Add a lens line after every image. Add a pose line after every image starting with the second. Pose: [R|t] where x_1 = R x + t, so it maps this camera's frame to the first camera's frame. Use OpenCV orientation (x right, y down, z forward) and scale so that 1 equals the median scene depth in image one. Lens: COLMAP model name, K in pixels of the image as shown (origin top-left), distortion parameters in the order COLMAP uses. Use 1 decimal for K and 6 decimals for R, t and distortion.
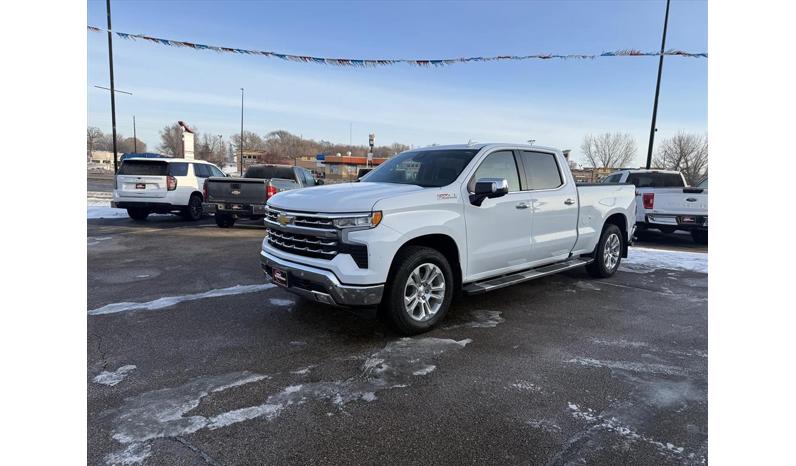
lens RADIAL K [[441.6, 0, 395.2], [0, 441.6, 242.3], [0, 0, 1]] dist [0.032180, -0.038099]
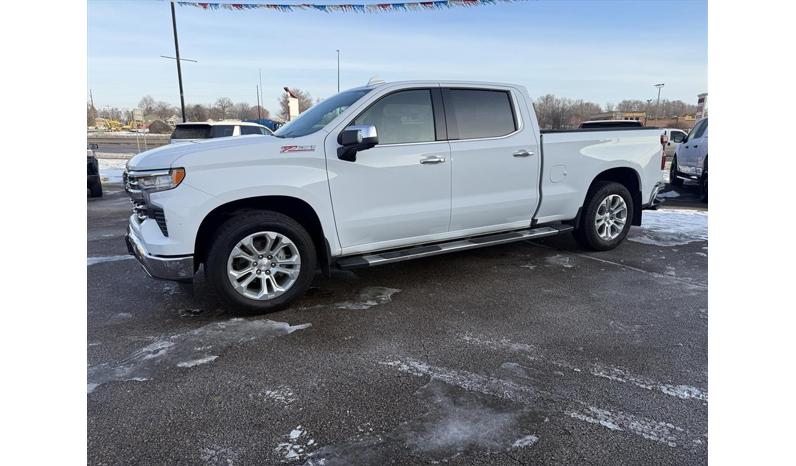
lens RADIAL K [[441.6, 0, 387.1], [0, 441.6, 237.4], [0, 0, 1]] dist [0.032180, -0.038099]
pose [[0.965933, 0.024025, -0.257674, 0.401007], [-0.003323, 0.996751, 0.080479, -0.006823], [0.258770, -0.076881, 0.962874, 0.203287]]
